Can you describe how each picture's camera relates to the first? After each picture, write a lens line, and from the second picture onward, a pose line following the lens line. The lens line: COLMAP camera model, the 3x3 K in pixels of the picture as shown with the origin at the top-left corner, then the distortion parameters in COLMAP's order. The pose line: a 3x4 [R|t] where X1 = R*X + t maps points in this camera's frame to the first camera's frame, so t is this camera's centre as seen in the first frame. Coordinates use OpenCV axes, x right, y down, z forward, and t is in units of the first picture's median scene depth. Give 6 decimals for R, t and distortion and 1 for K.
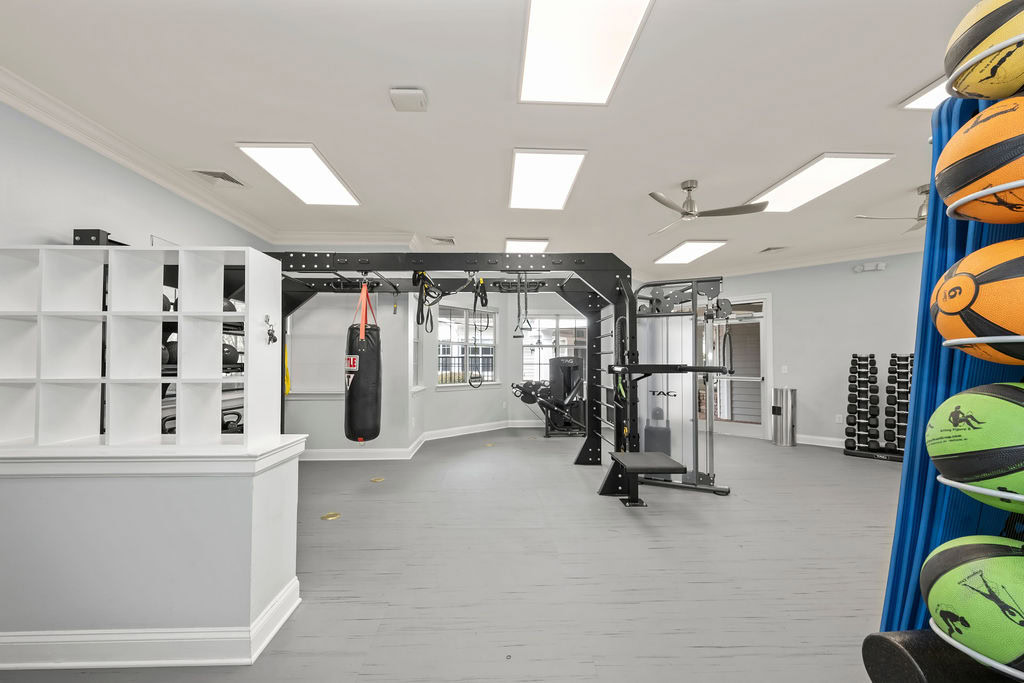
lens RADIAL K [[415.1, 0, 506.1], [0, 415.1, 350.6], [0, 0, 1]] dist [0.003562, -0.000758]
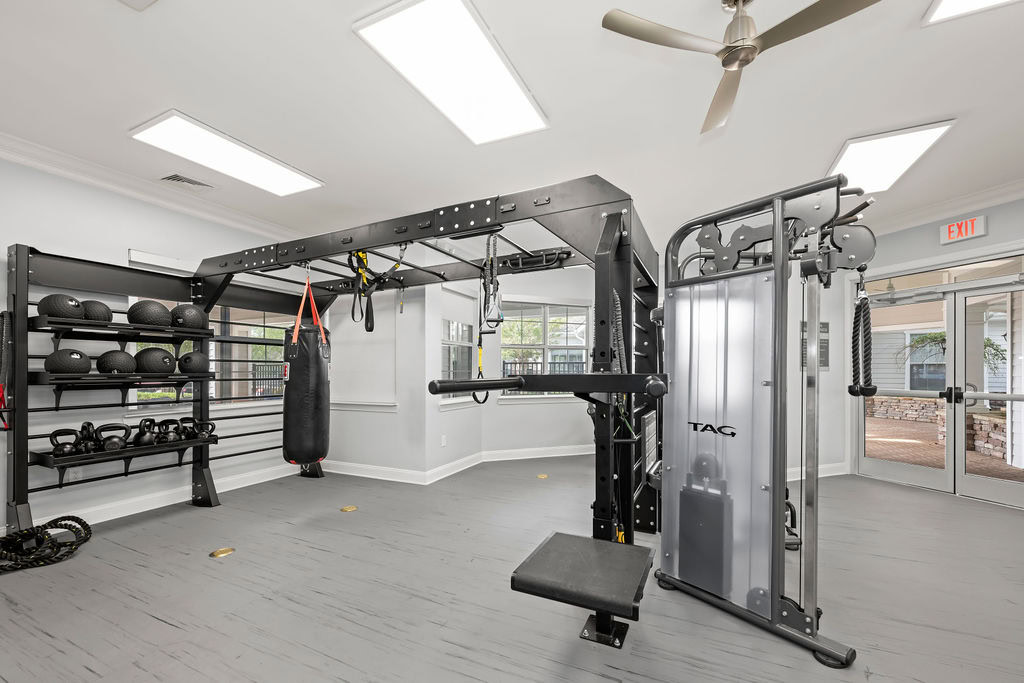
lens RADIAL K [[415.1, 0, 519.9], [0, 415.1, 370.6], [0, 0, 1]] dist [0.003562, -0.000758]
pose [[0.887997, -0.002857, -0.459840, 0.418755], [0.018055, 0.999426, 0.028657, 0.011234], [0.459495, -0.033750, 0.887539, 0.443920]]
